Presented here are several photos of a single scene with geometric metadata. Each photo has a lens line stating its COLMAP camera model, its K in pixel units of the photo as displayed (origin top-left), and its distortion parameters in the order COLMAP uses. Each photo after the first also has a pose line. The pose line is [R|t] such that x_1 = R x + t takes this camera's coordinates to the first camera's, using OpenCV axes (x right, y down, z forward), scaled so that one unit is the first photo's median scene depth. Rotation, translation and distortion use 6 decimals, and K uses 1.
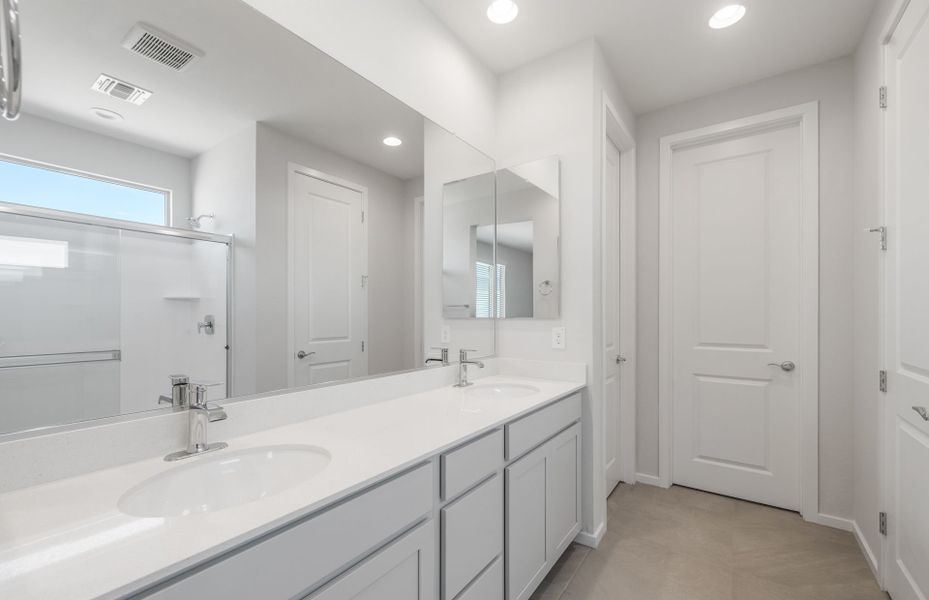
lens RADIAL K [[387.5, 0, 460.4], [0, 387.5, 312.1], [0, 0, 1]] dist [0.000096, -0.000312]
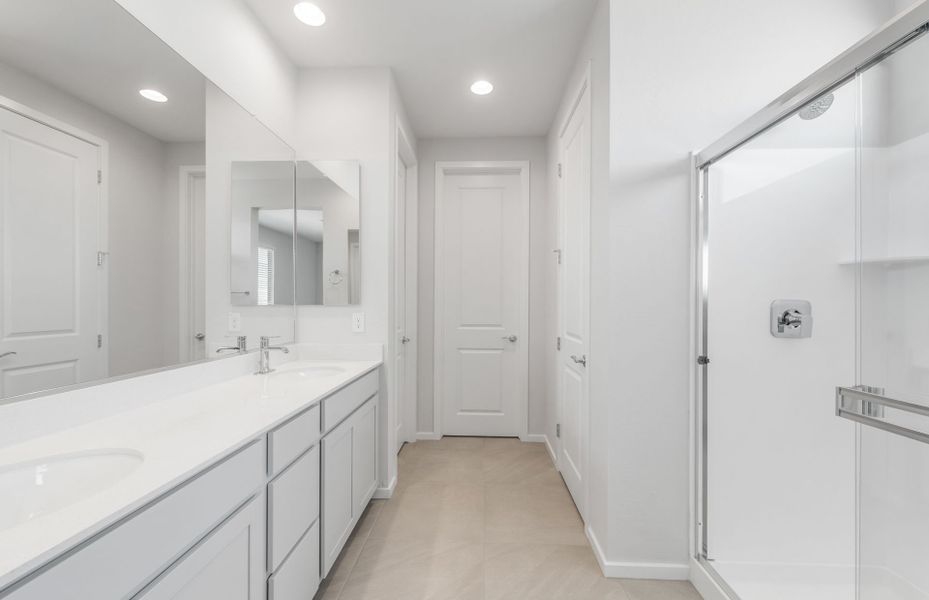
lens RADIAL K [[370.6, 0, 466.8], [0, 370.6, 299.1], [0, 0, 1]] dist [-0.000039, -0.000233]
pose [[0.832321, 0.010644, 0.554192, -0.081178], [-0.007859, 0.999942, -0.007402, 0.003894], [-0.554238, 0.001805, 0.832356, -0.070142]]
